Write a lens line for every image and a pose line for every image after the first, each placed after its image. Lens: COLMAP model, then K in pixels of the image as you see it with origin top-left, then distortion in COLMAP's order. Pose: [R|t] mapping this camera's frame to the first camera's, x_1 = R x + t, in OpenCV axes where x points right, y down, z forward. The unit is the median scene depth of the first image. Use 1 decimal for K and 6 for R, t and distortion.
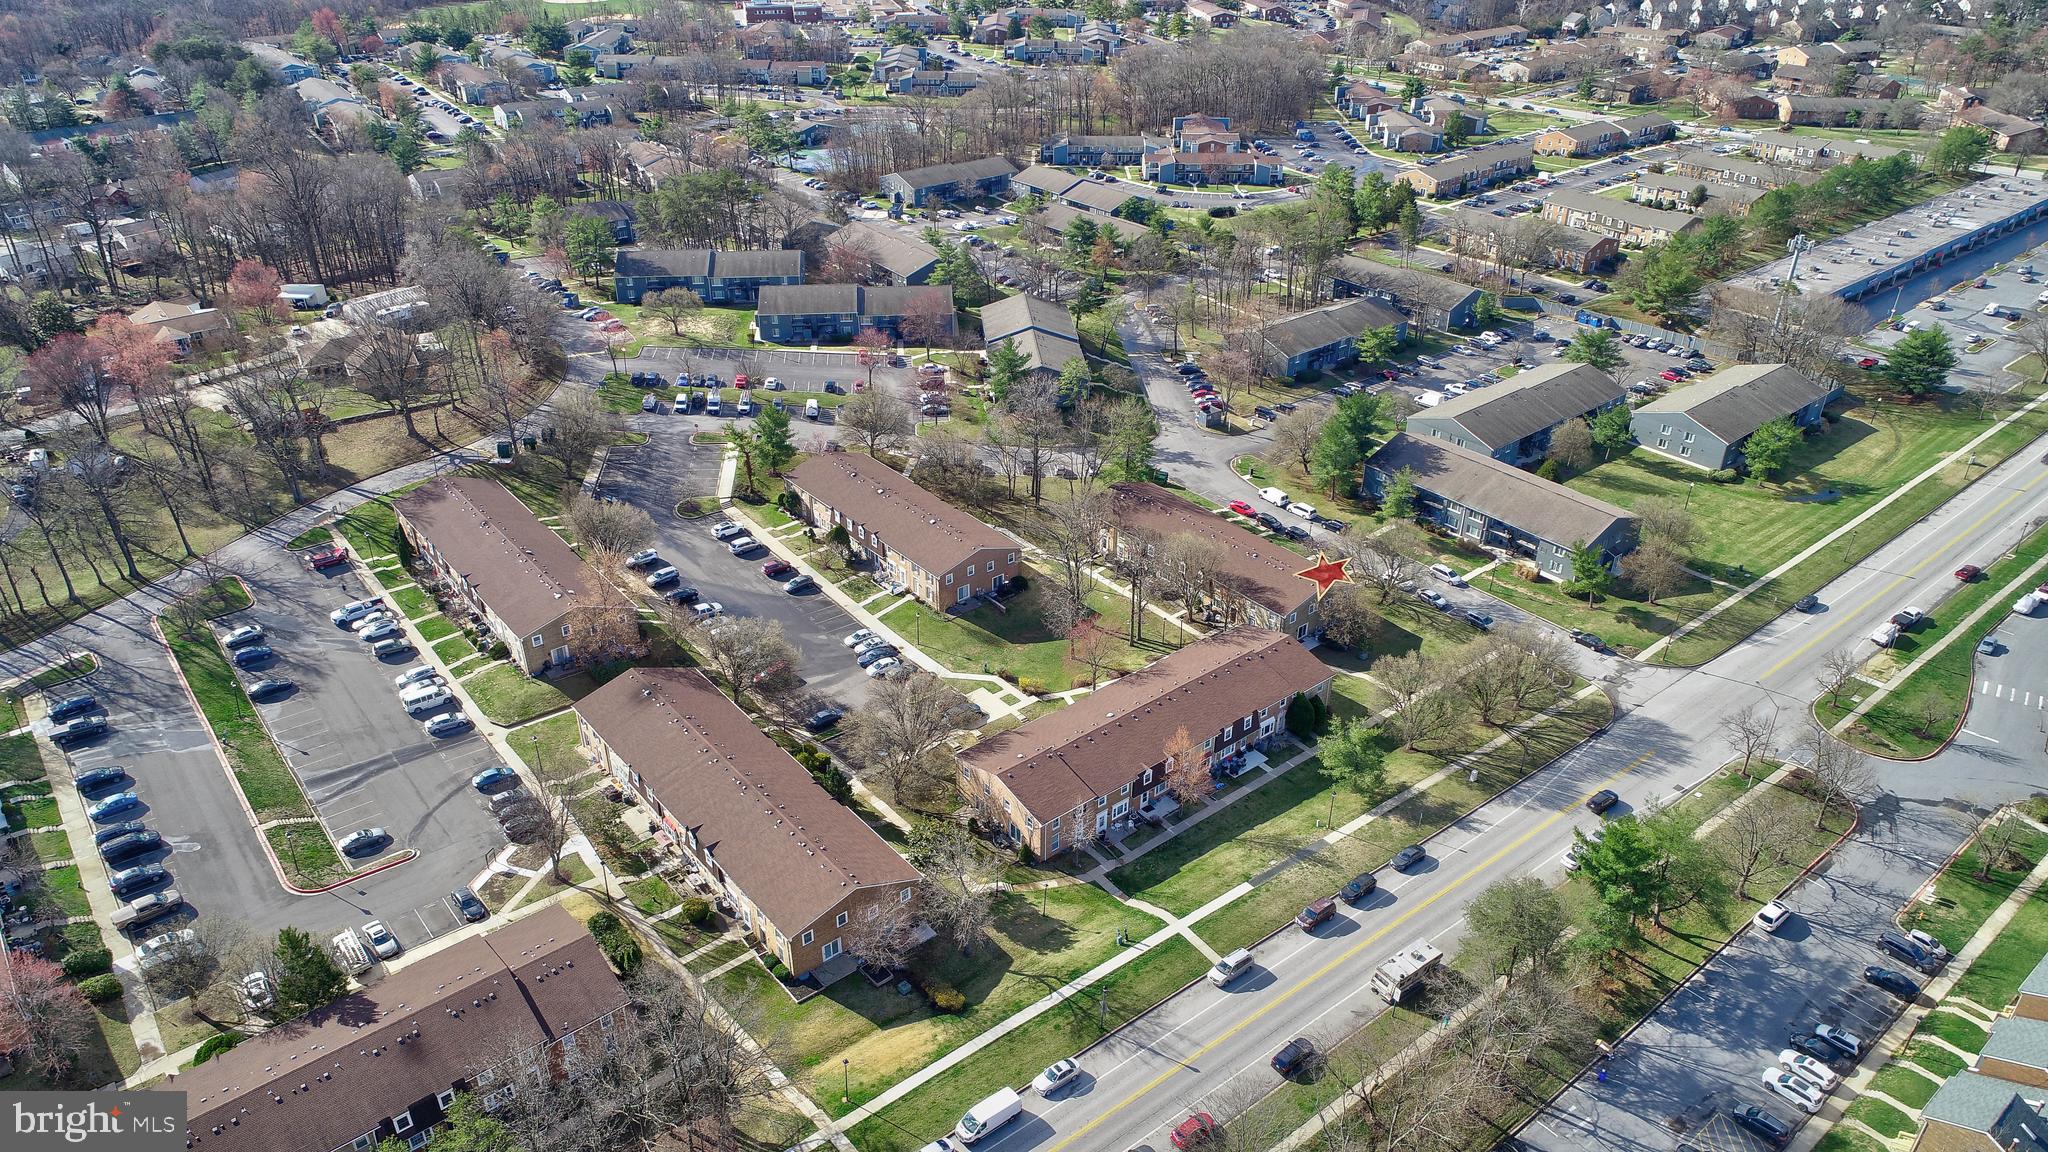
lens RADIAL K [[1380.5, 0, 1009.5], [0, 1380.5, 570.7], [0, 0, 1]] dist [0.003736, -0.009120]
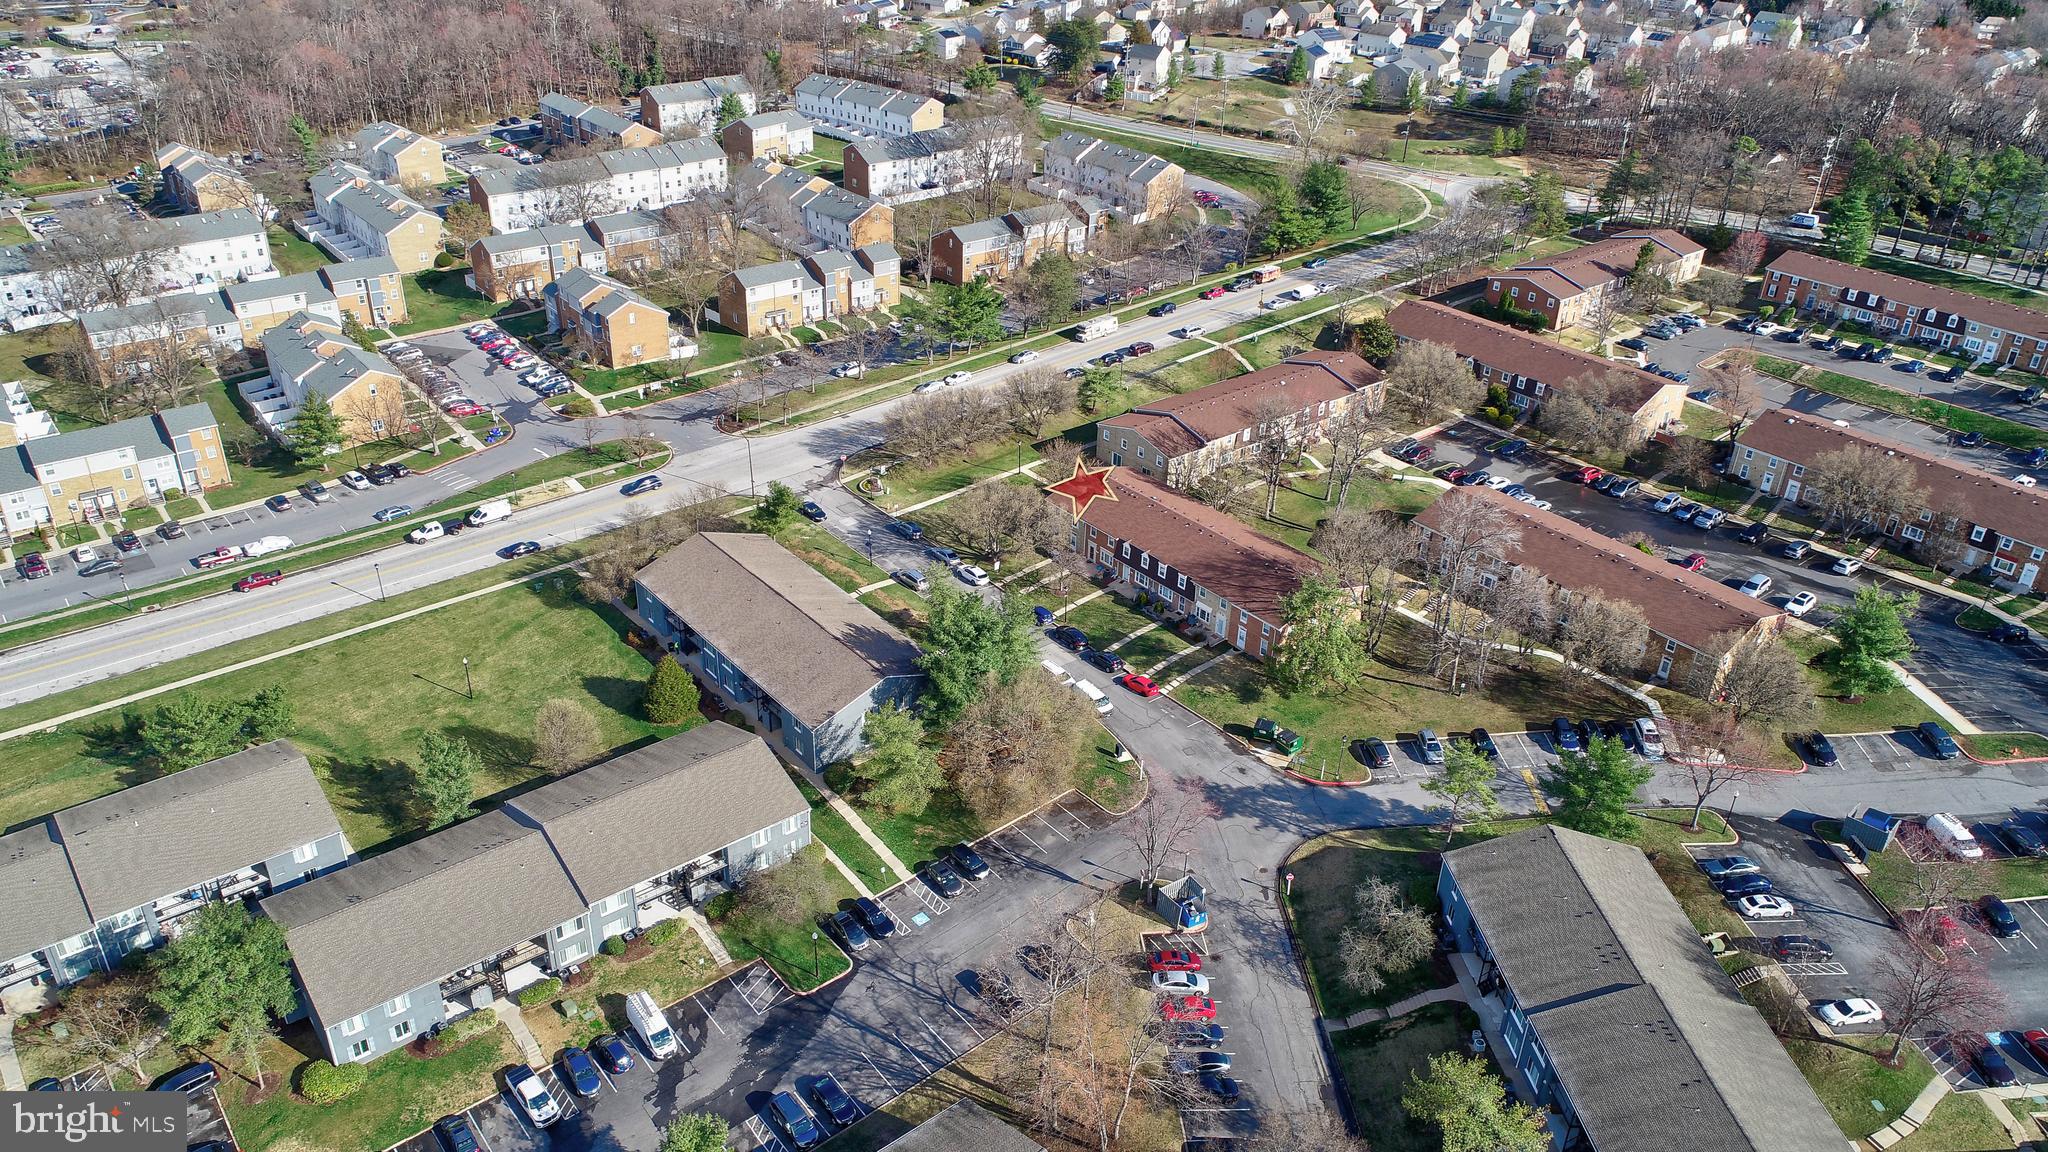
lens RADIAL K [[1448.2, 0, 1024.0], [0, 1448.2, 576.0], [0, 0, 1]] dist [0.002085, -0.001256]
pose [[-0.999591, -0.017350, -0.022727, 0.235619], [-0.028391, 0.508169, 0.860789, -0.673338], [-0.003386, 0.861083, -0.508454, 1.279867]]
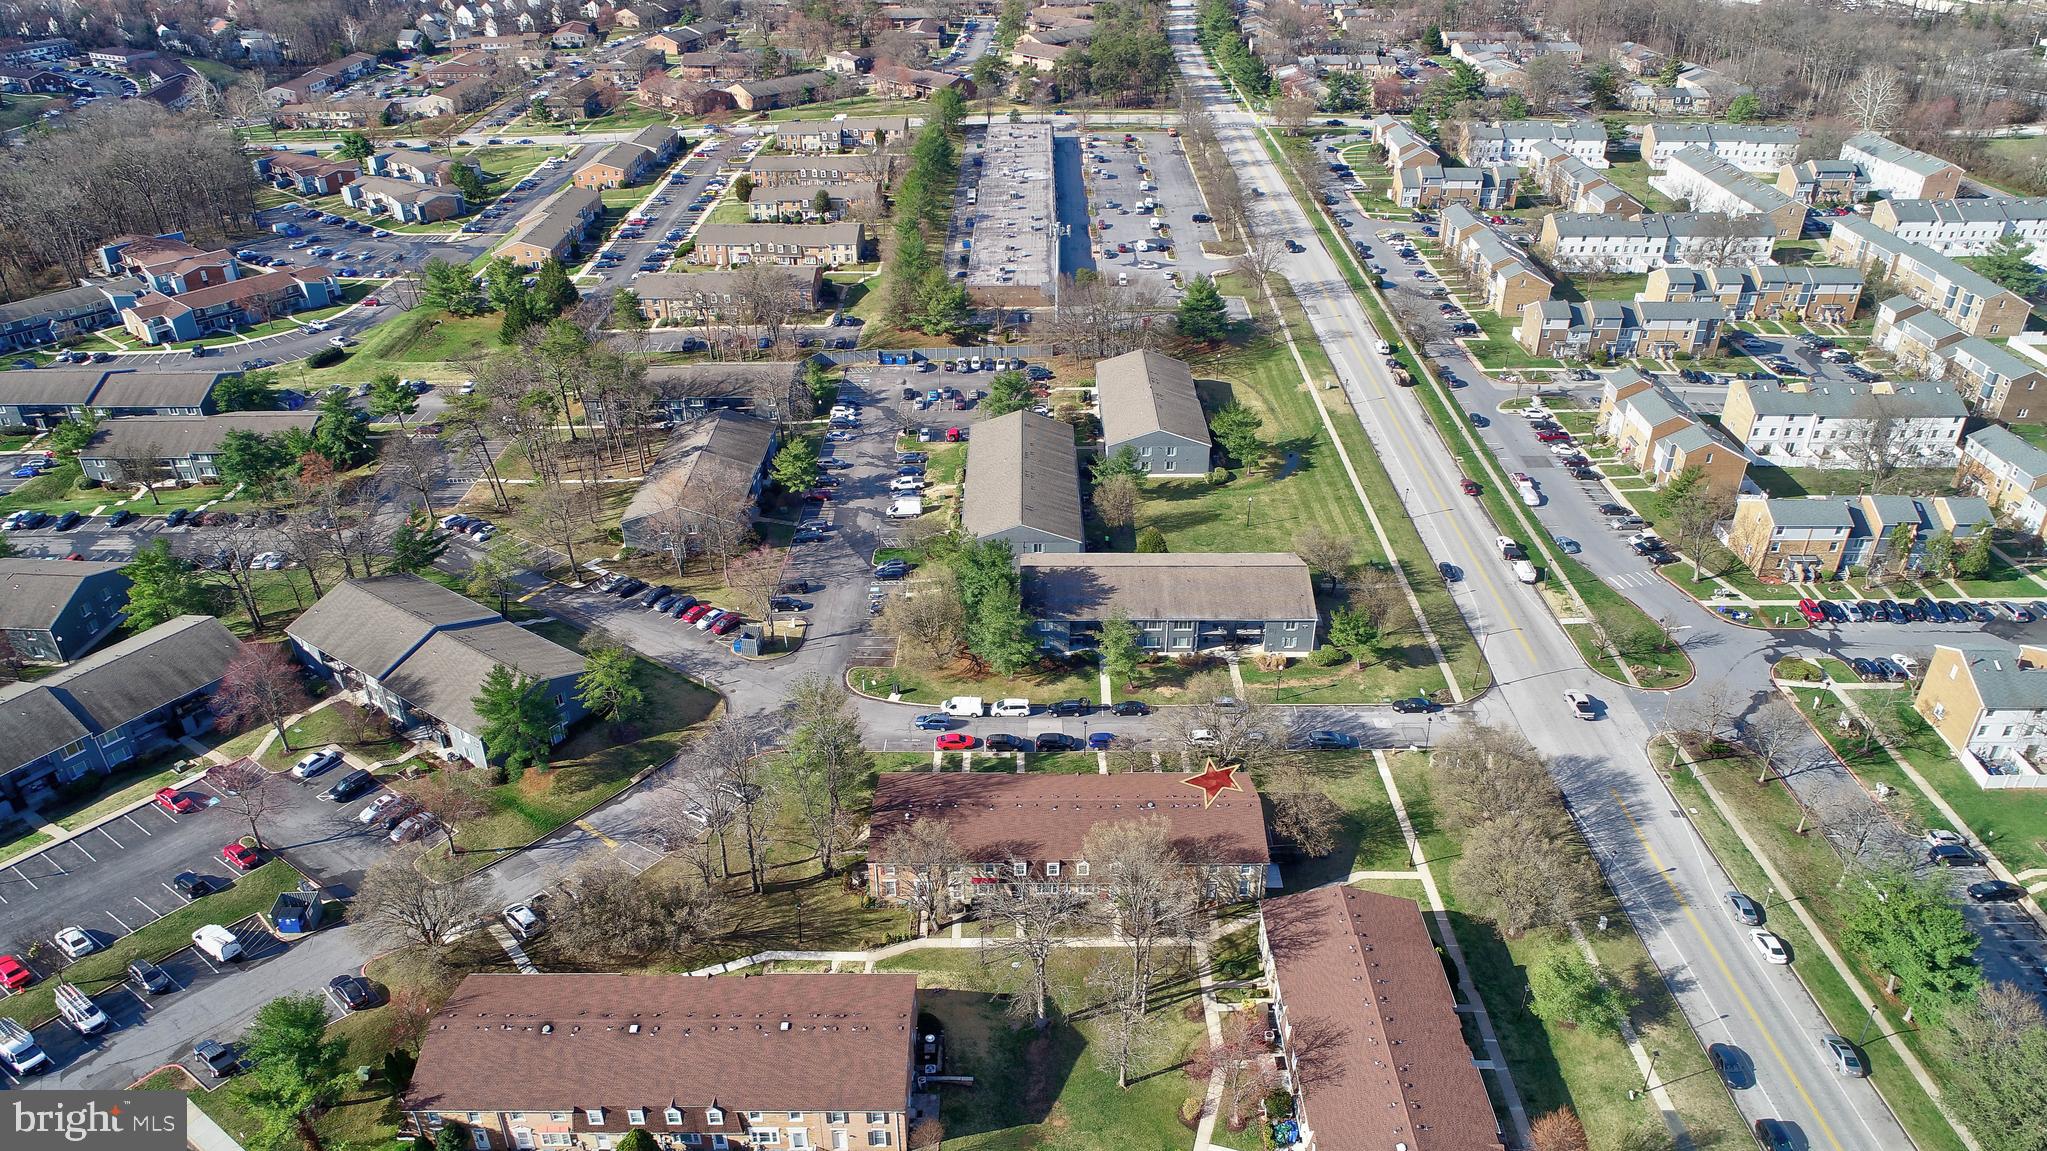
lens RADIAL K [[1379.8, 0, 1009.0], [0, 1379.8, 570.2], [0, 0, 1]] dist [0.003736, -0.009120]
pose [[0.631085, -0.391777, 0.669509, -0.270952], [0.389256, 0.906496, 0.163540, -0.234001], [-0.670978, 0.157402, 0.724578, 0.407847]]
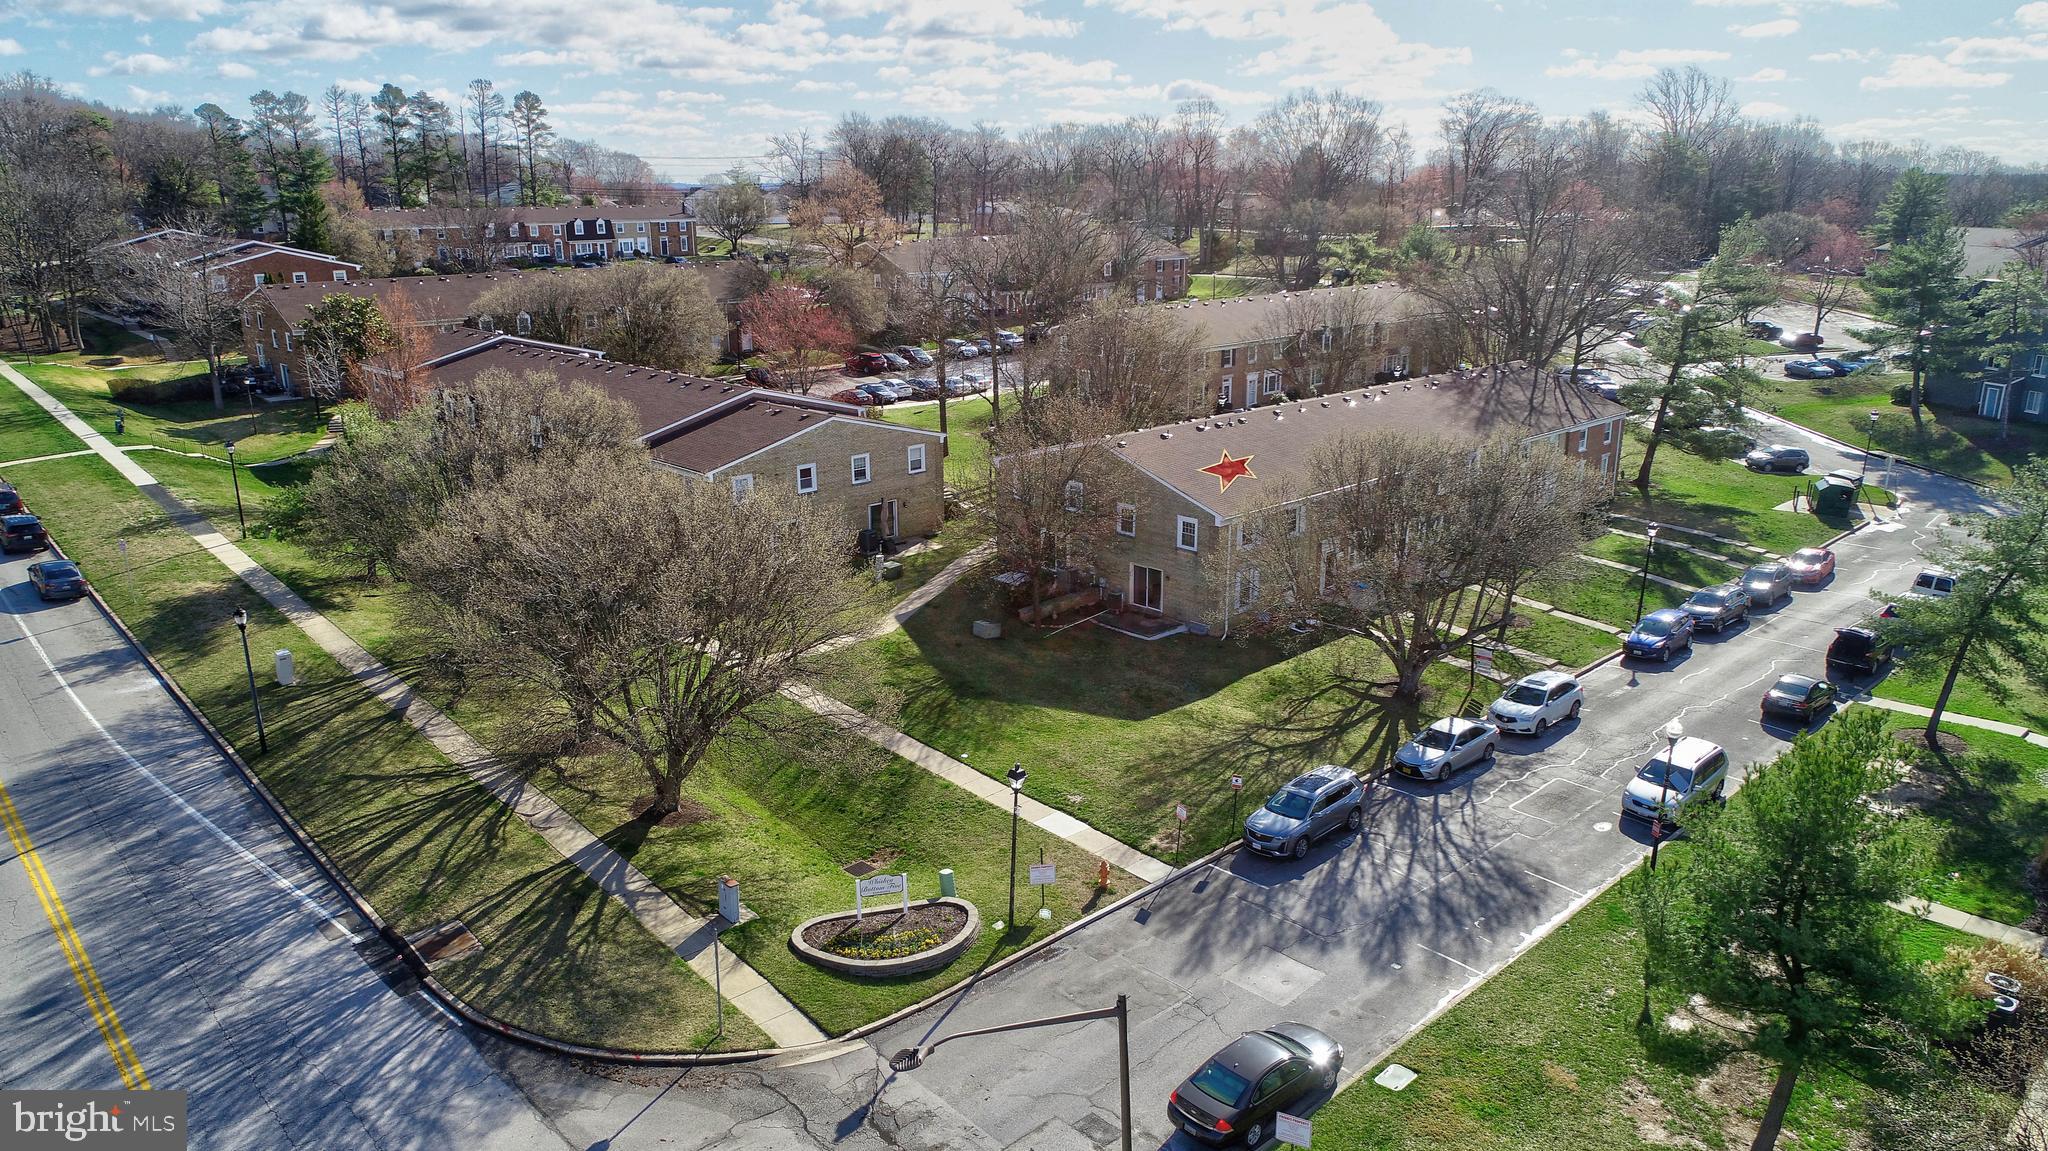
lens RADIAL K [[1380.5, 0, 1009.5], [0, 1380.5, 570.2], [0, 0, 1]] dist [0.003736, -0.009120]
pose [[0.074523, 0.275008, -0.958549, 0.457499], [-0.496866, 0.843651, 0.203415, -0.017312], [0.864622, 0.461111, 0.199514, 0.743525]]
